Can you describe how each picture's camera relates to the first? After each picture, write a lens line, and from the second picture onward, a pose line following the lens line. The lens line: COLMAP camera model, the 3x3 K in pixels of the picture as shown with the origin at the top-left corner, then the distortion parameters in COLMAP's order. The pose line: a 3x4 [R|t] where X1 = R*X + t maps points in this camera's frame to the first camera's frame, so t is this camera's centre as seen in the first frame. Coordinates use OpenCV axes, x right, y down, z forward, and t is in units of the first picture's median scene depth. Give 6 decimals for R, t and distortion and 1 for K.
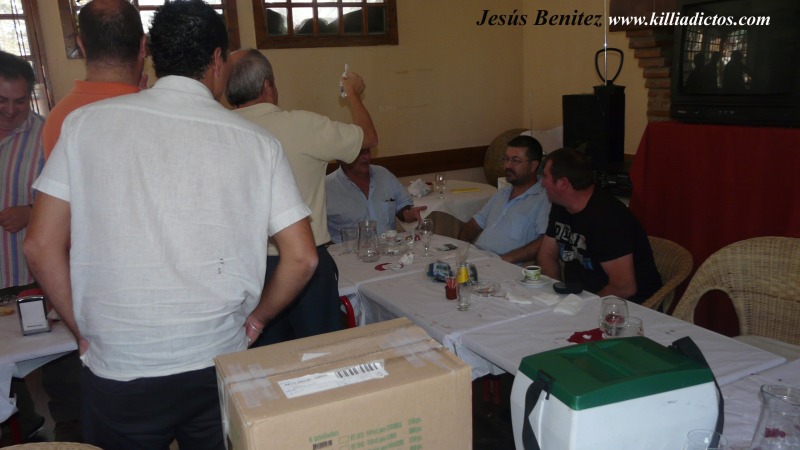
lens RADIAL K [[665.2, 0, 400.0], [0, 665.2, 225.0], [0, 0, 1]] dist [-0.039973, 0.004064]
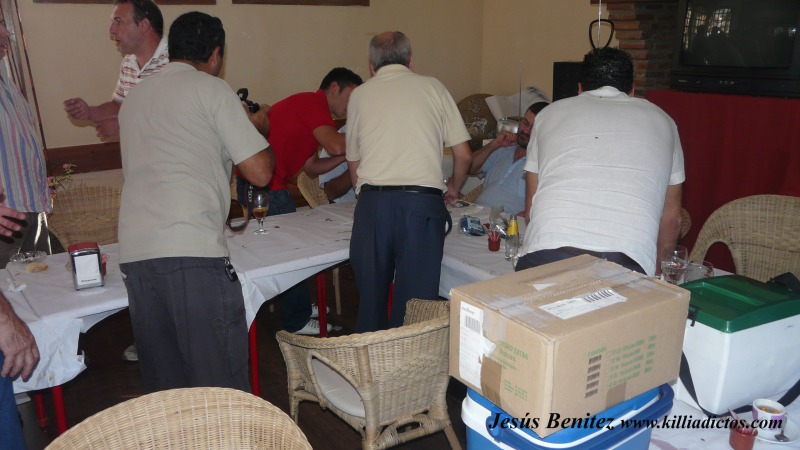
lens RADIAL K [[674.1, 0, 400.3], [0, 674.1, 210.7], [0, 0, 1]] dist [-0.034656, -0.004778]
pose [[0.985931, 0.004402, 0.167097, -0.244910], [-0.009118, 0.999581, 0.027465, 0.019487], [-0.166906, -0.028602, 0.985558, -0.025143]]
